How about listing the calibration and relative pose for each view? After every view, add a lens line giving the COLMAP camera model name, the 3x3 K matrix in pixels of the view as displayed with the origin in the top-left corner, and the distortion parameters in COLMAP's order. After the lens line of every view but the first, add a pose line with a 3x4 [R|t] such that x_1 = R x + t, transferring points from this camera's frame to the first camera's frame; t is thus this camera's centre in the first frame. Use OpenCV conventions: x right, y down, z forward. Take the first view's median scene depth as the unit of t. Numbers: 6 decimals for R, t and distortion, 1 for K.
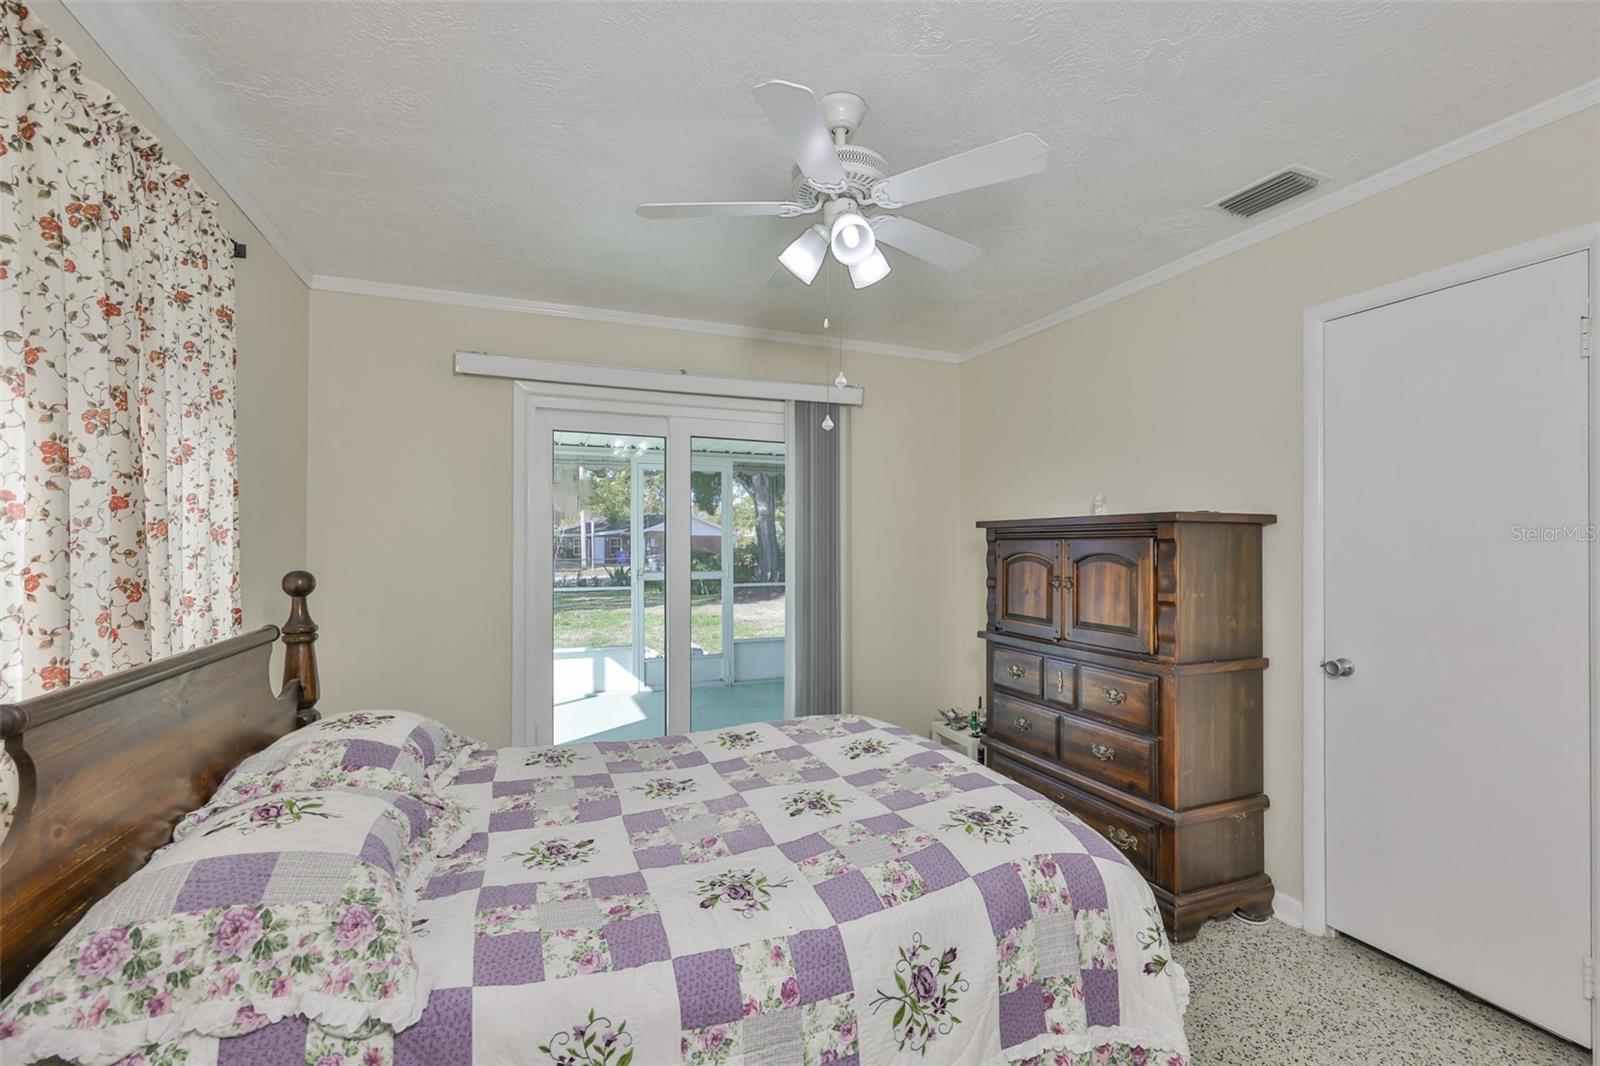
lens RADIAL K [[695.8, 0, 813.8], [0, 695.8, 541.1], [0, 0, 1]] dist [0.002685, 0.000768]
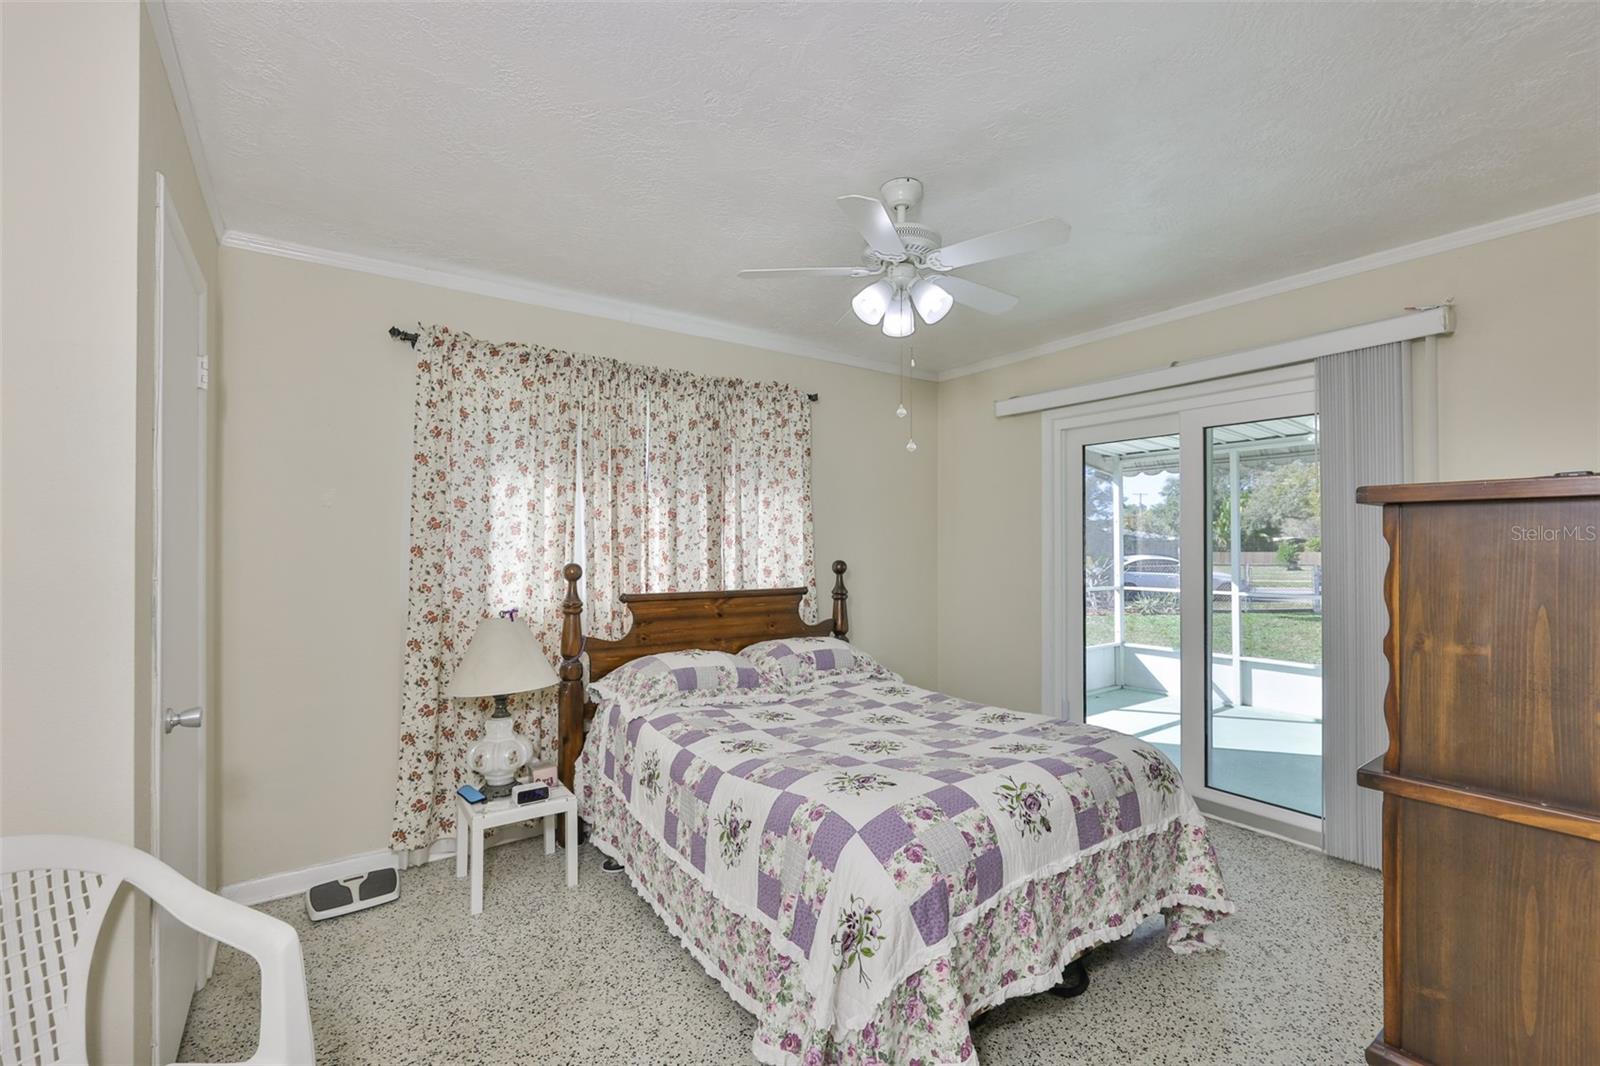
lens RADIAL K [[695.8, 0, 795.0], [0, 695.8, 539.3], [0, 0, 1]] dist [0.002685, 0.000768]
pose [[0.220089, -0.009281, -0.975436, 1.272822], [0.004223, 0.999954, -0.008561, 0.003098], [0.975471, -0.002235, 0.220118, 0.591024]]
